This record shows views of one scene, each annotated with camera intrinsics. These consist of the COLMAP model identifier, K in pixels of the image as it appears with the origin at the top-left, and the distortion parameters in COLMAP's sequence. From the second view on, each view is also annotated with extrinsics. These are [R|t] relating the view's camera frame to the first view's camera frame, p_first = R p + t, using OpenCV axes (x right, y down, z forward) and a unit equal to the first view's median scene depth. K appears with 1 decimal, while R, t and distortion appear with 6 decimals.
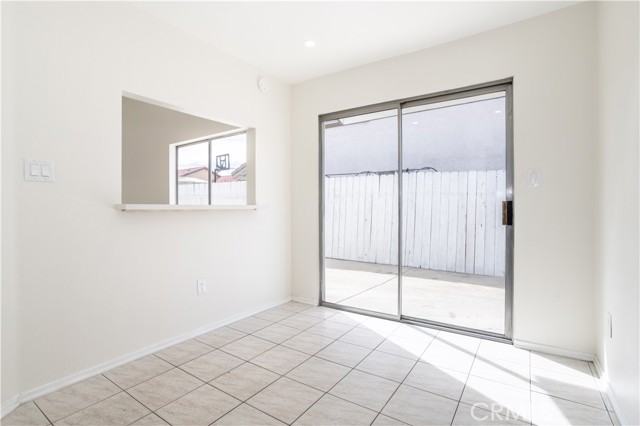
lens RADIAL K [[312.7, 0, 322.1], [0, 312.7, 210.2], [0, 0, 1]] dist [-0.060204, 0.030758]
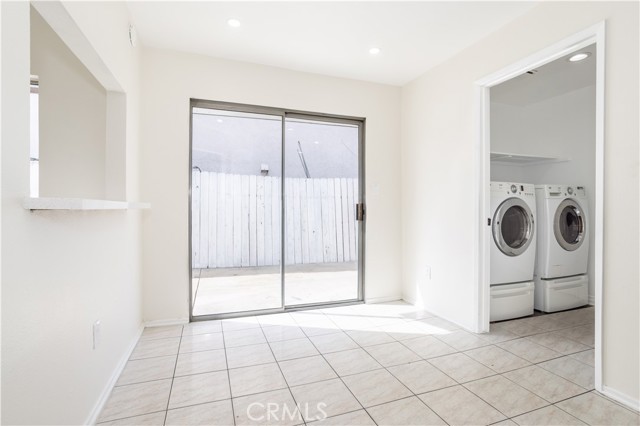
lens RADIAL K [[312.7, 0, 322.1], [0, 312.7, 210.2], [0, 0, 1]] dist [-0.060204, 0.030758]
pose [[0.580441, -0.000823, 0.814302, -0.523625], [-0.000185, 0.999999, 0.001142, -0.000946], [-0.814302, -0.000813, 0.580441, 0.237573]]
